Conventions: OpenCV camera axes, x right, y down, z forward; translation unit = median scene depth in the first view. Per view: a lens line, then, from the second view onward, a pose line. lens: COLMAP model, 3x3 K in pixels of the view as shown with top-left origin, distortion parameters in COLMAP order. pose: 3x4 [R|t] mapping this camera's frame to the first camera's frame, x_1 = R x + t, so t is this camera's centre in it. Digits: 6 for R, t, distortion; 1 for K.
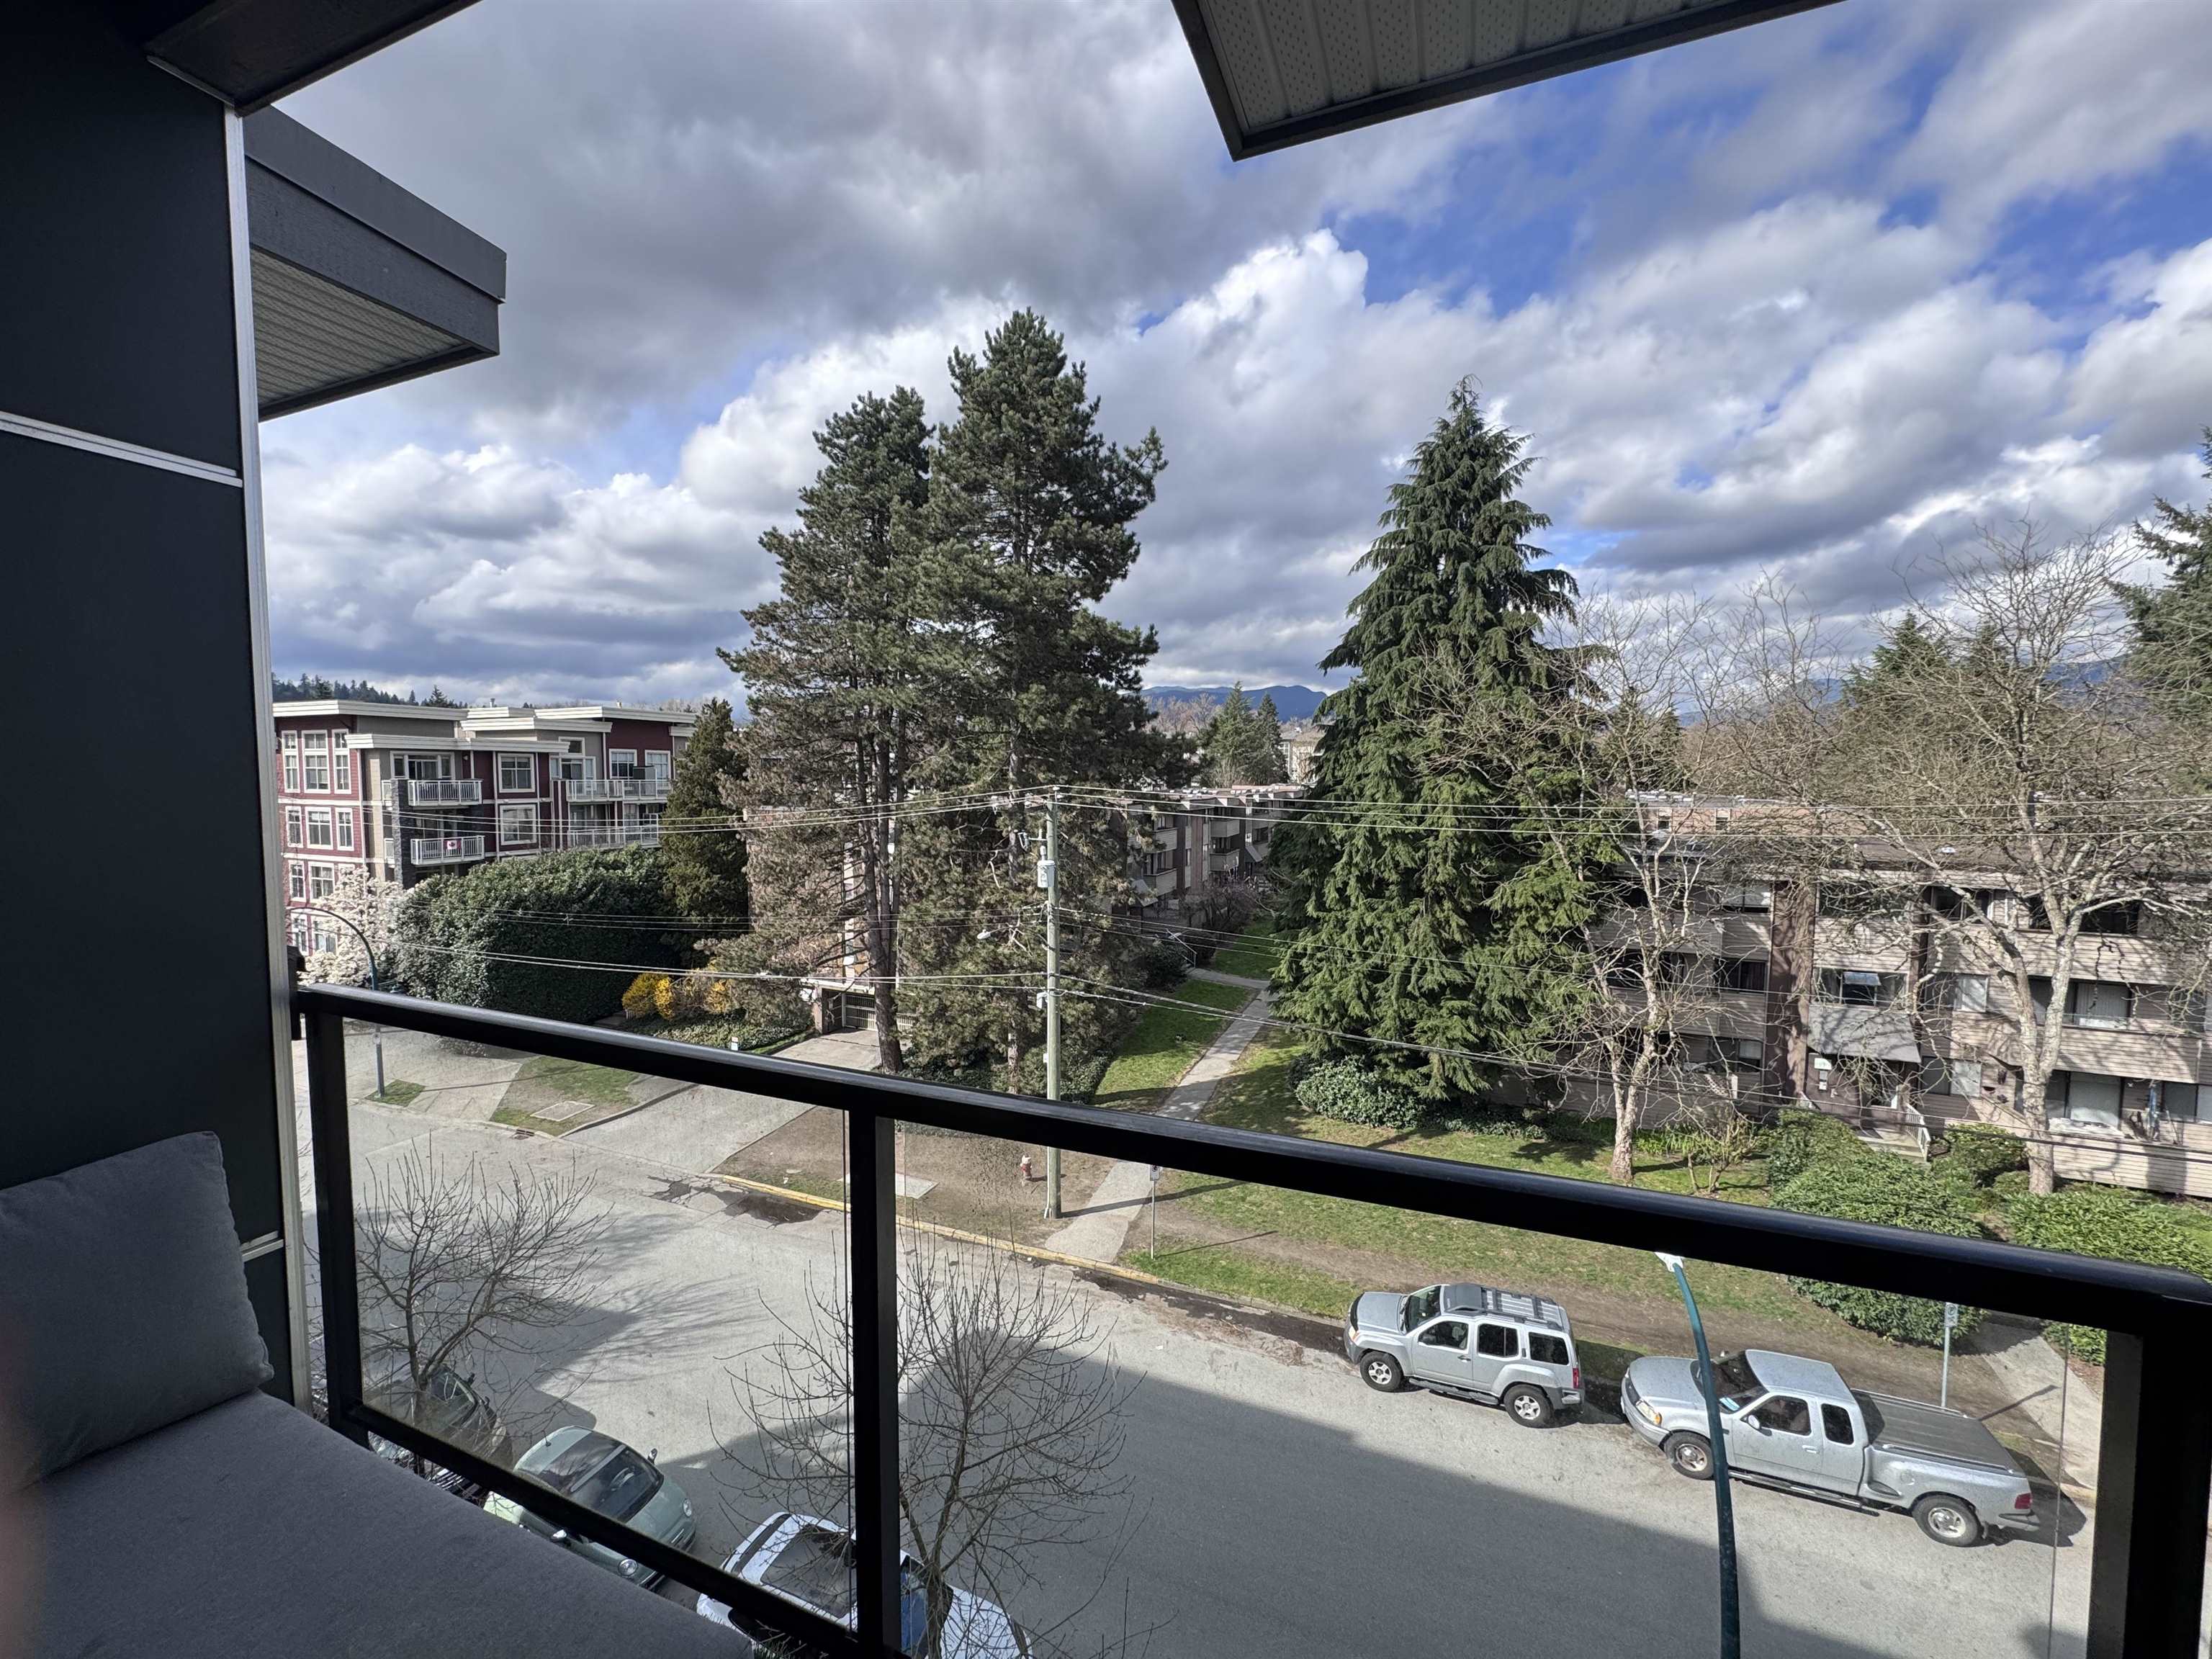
lens RADIAL K [[884.1, 0, 1099.1], [0, 884.1, 829.0], [0, 0, 1]] dist [-0.002219, 0.000406]
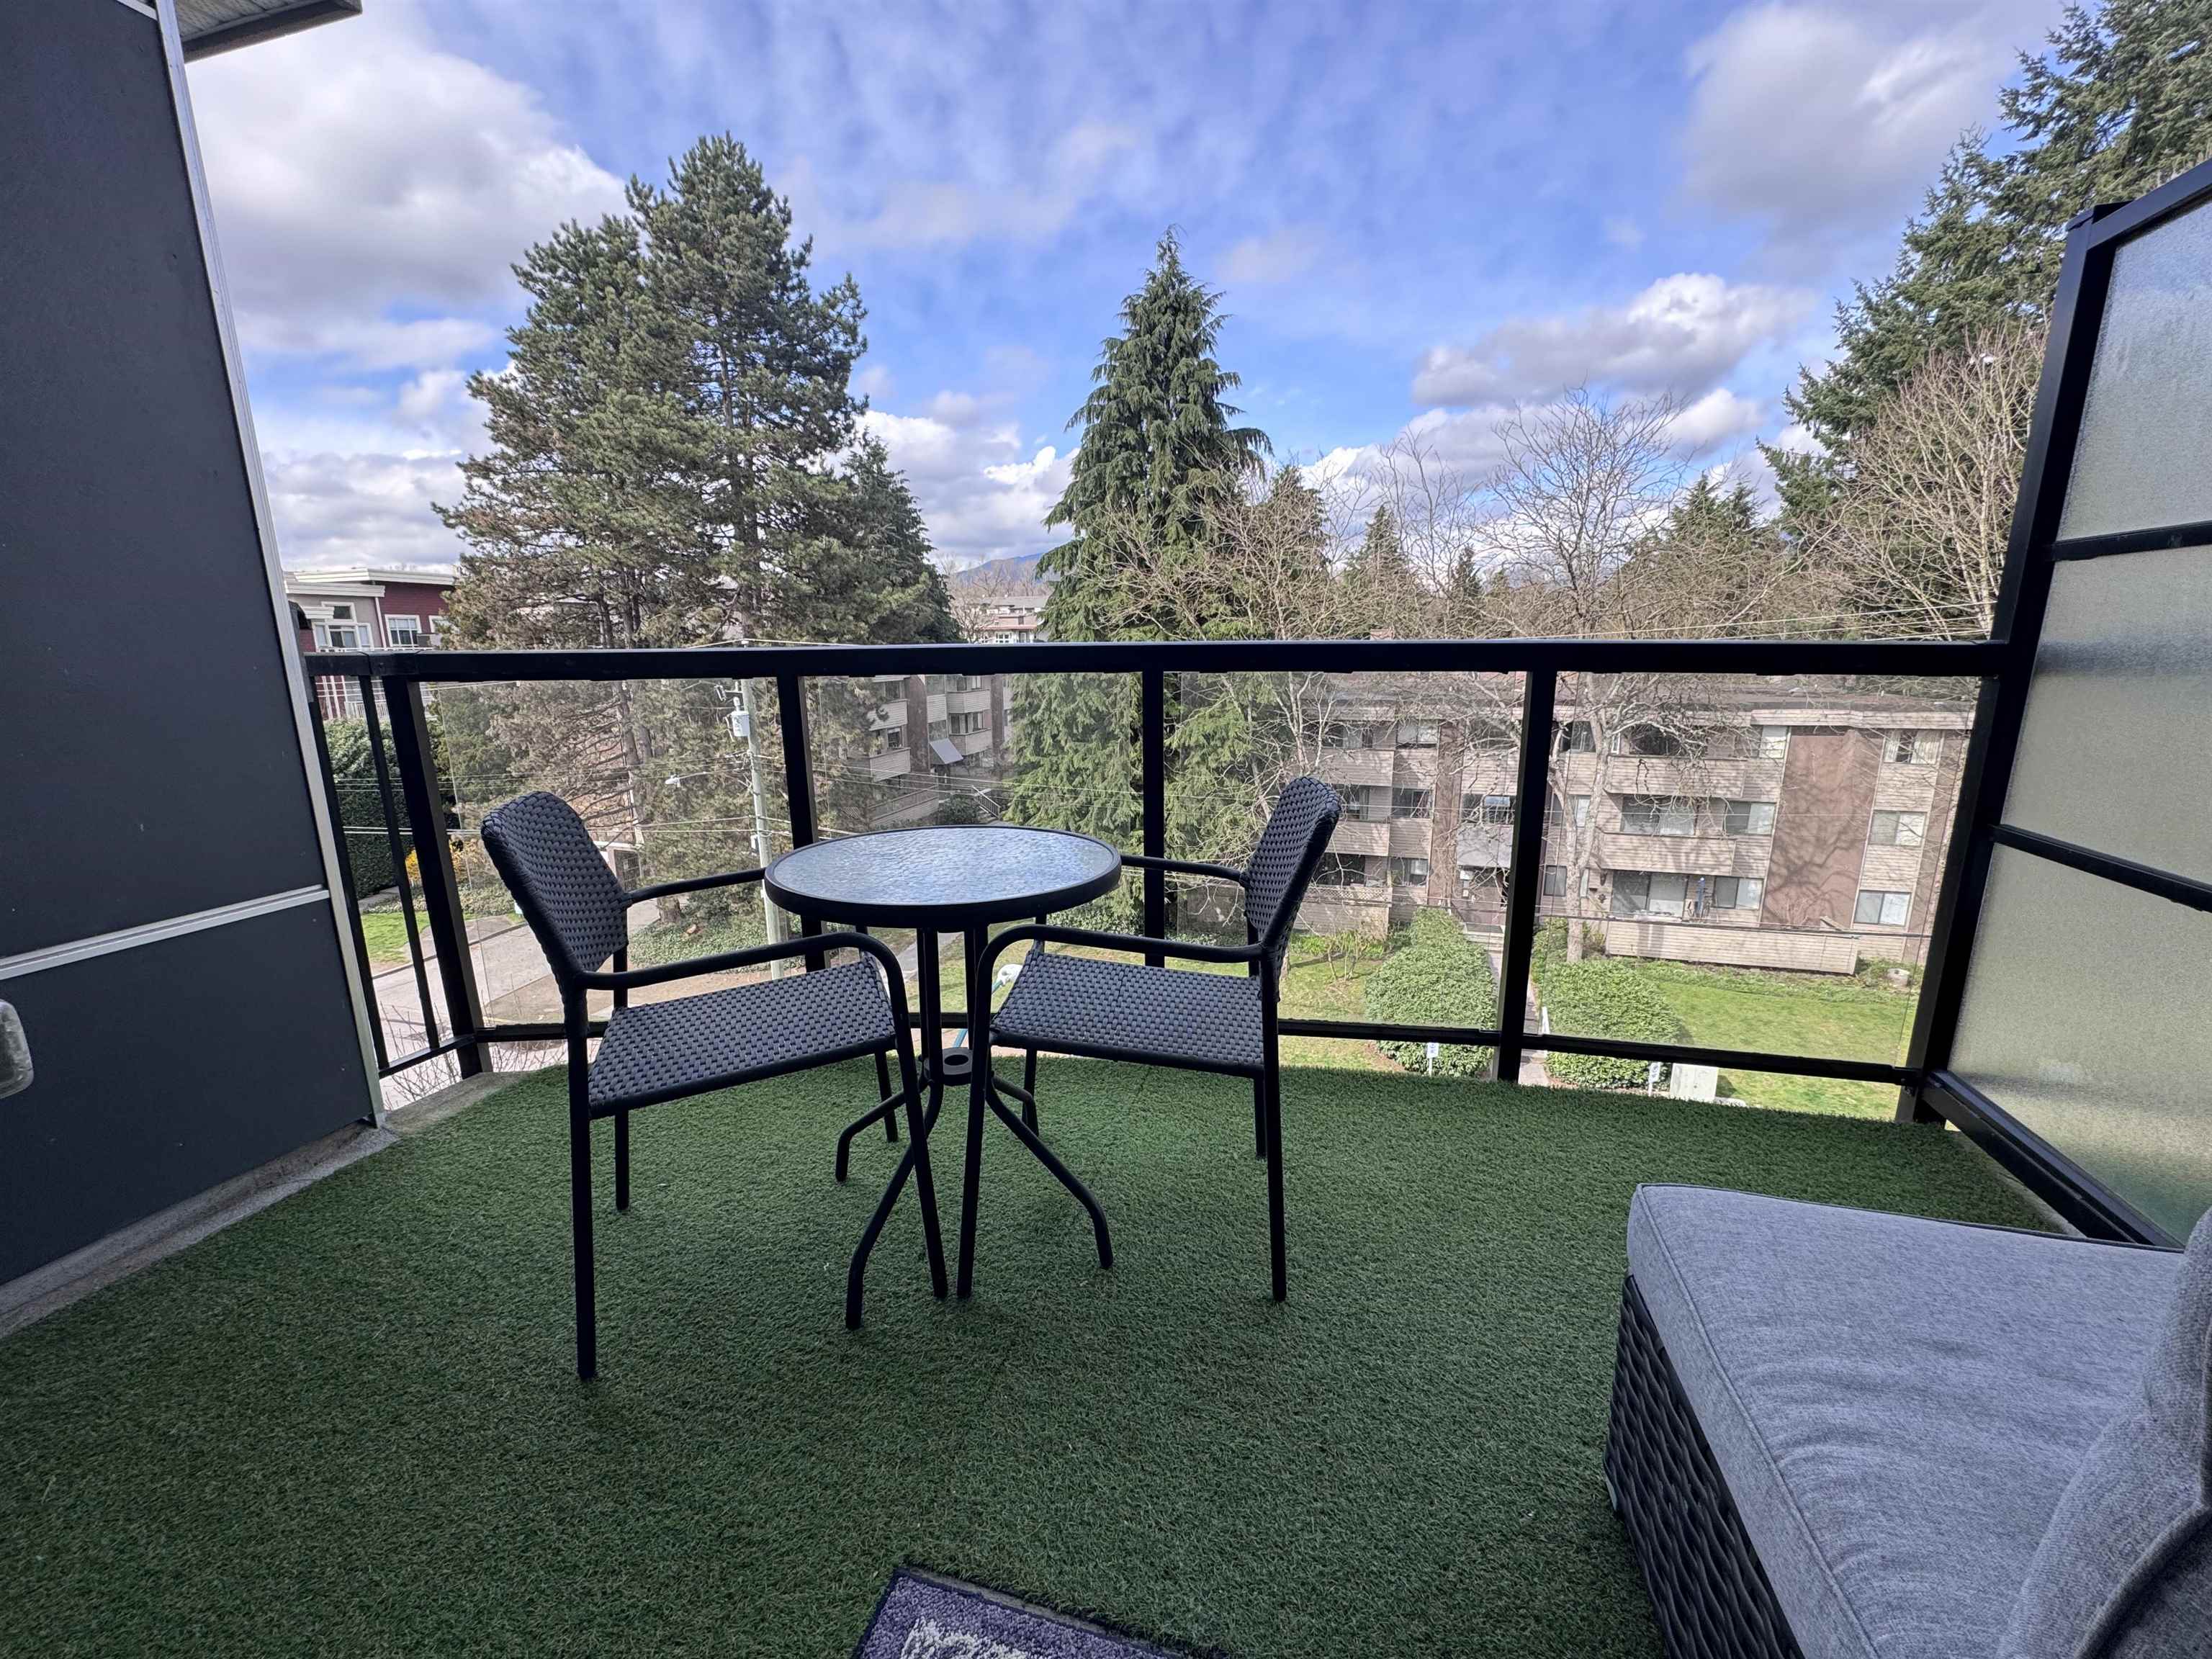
lens RADIAL K [[884.1, 0, 1101.7], [0, 884.1, 827.0], [0, 0, 1]] dist [-0.002219, 0.000406]
pose [[0.993899, -0.034296, 0.104824, 0.211564], [0.018708, 0.989075, 0.146222, 0.021483], [-0.108694, -0.143369, 0.983682, -0.093705]]
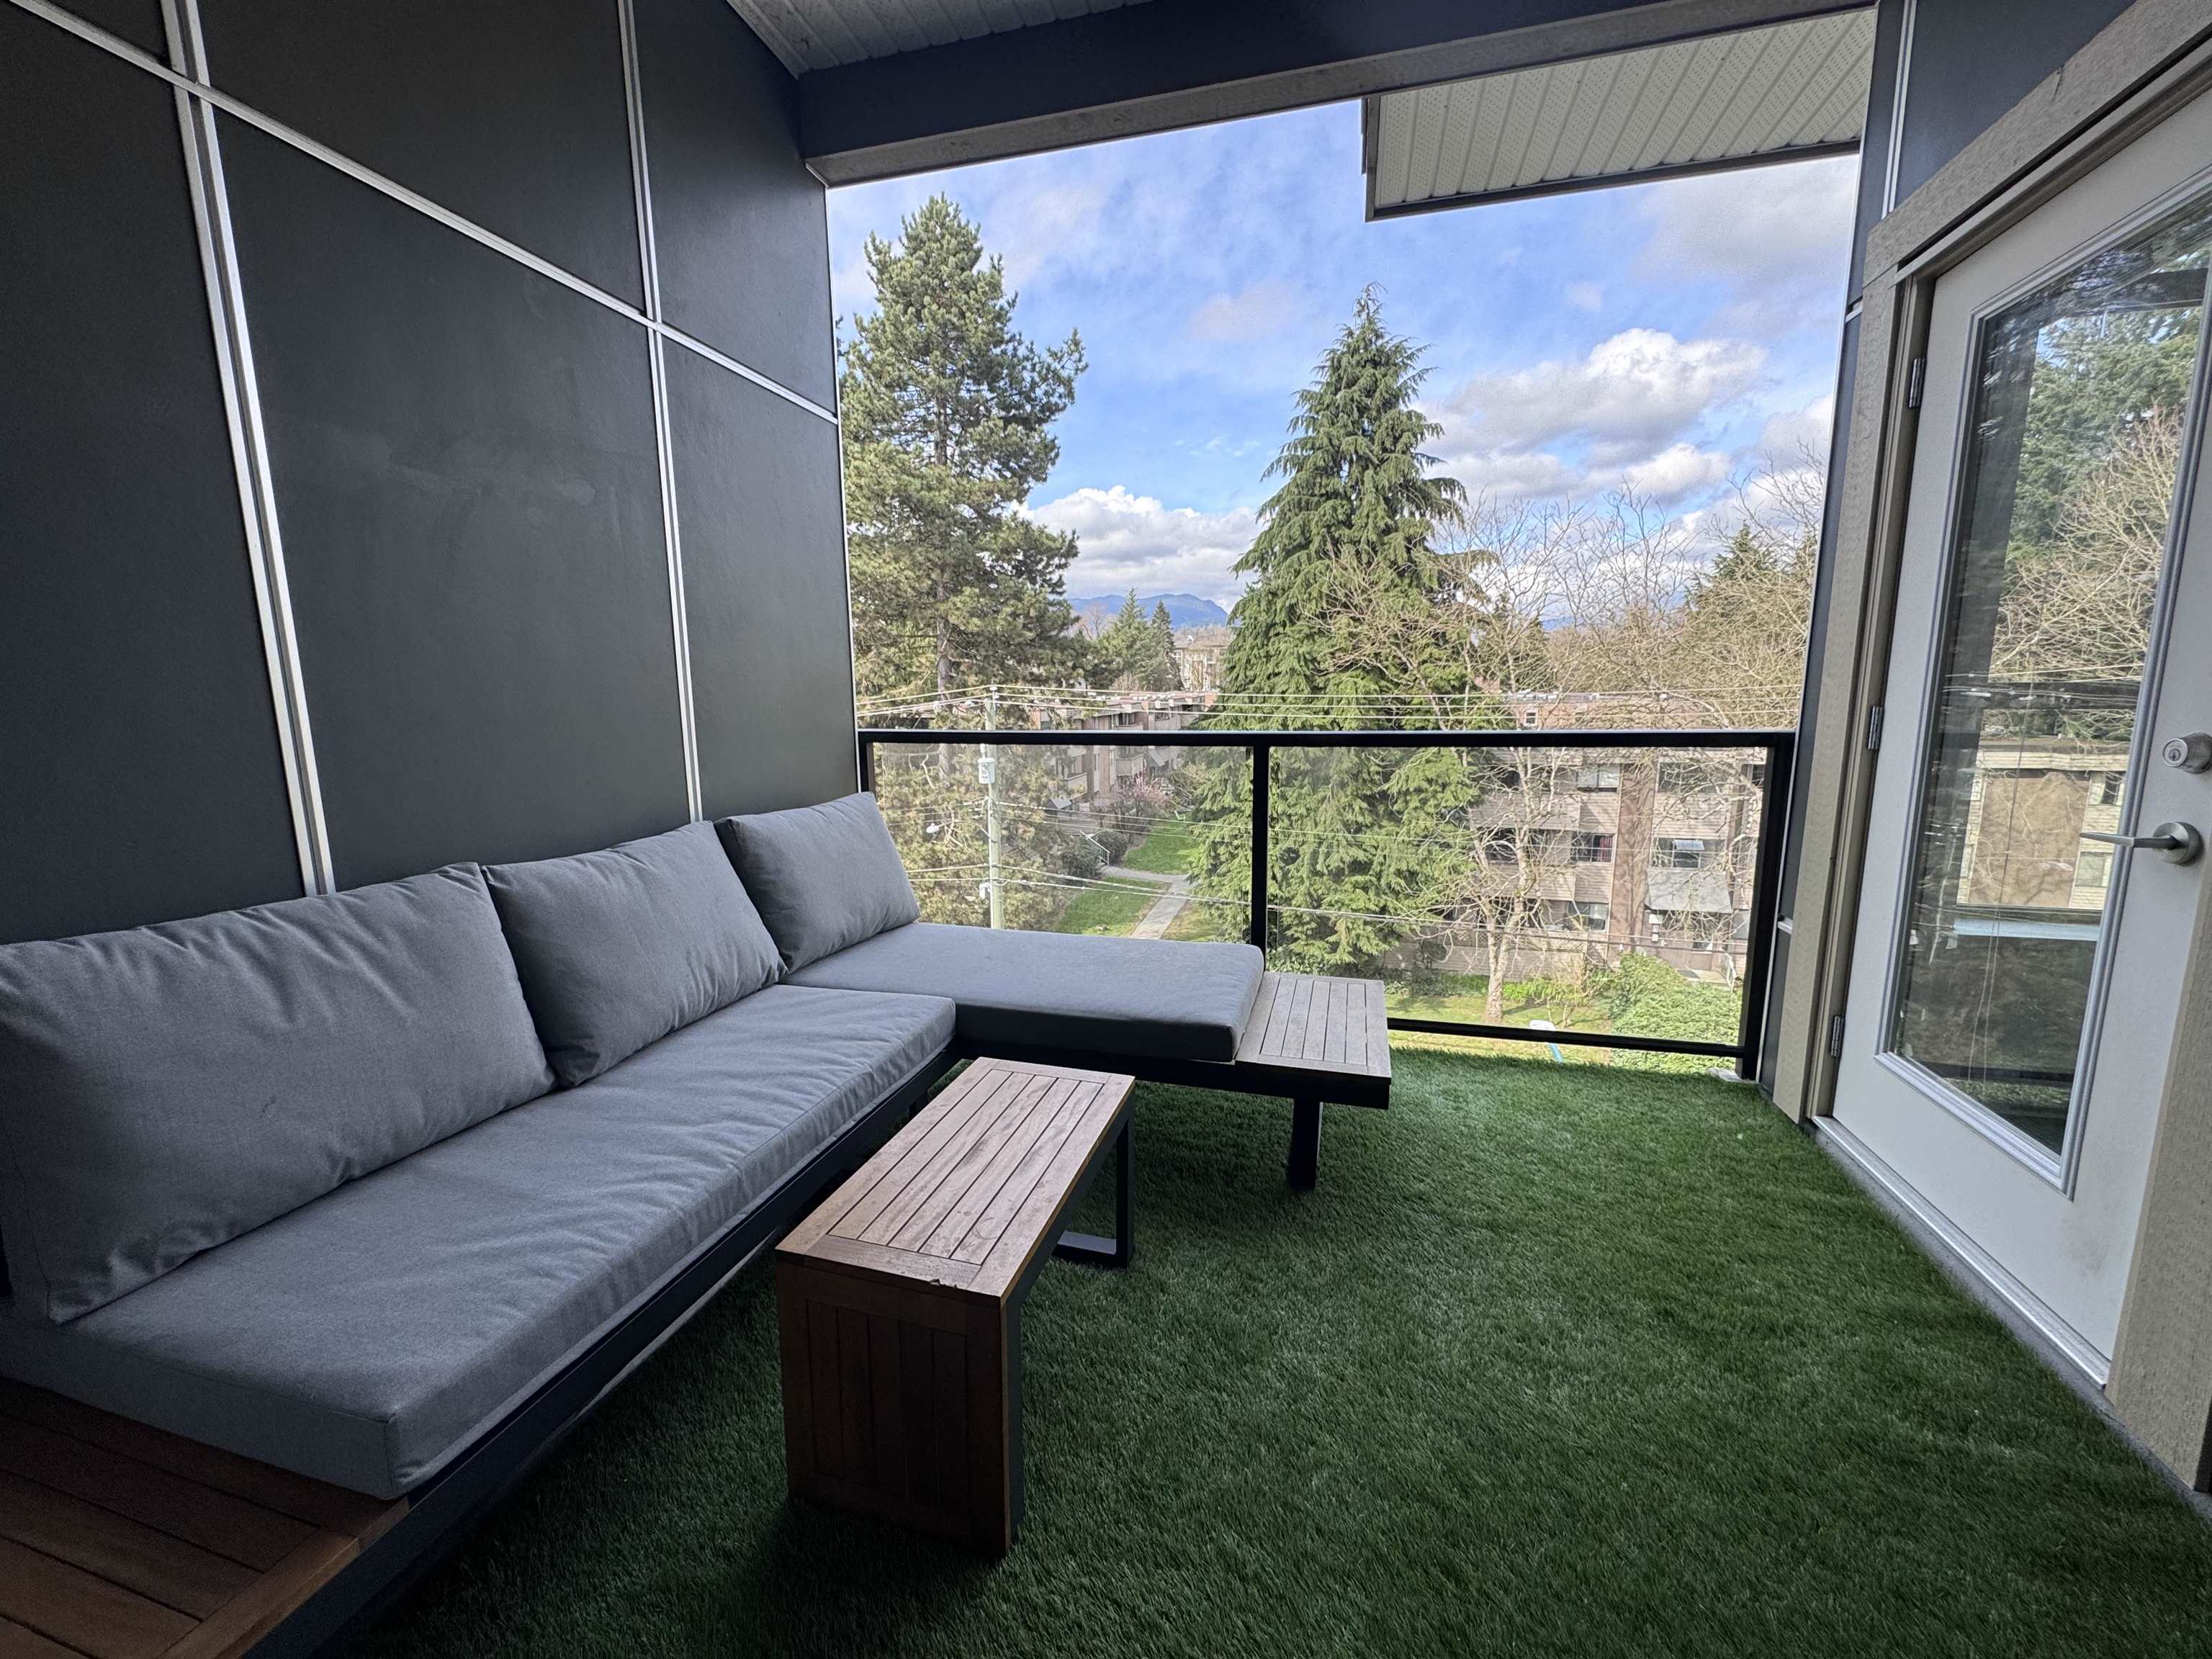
lens RADIAL K [[884.1, 0, 1099.4], [0, 884.1, 830.5], [0, 0, 1]] dist [-0.002219, 0.000406]
pose [[0.992280, -0.033738, 0.119337, -0.046709], [0.021472, 0.994489, 0.102617, 0.013538], [-0.122141, -0.099262, 0.987537, -0.053057]]
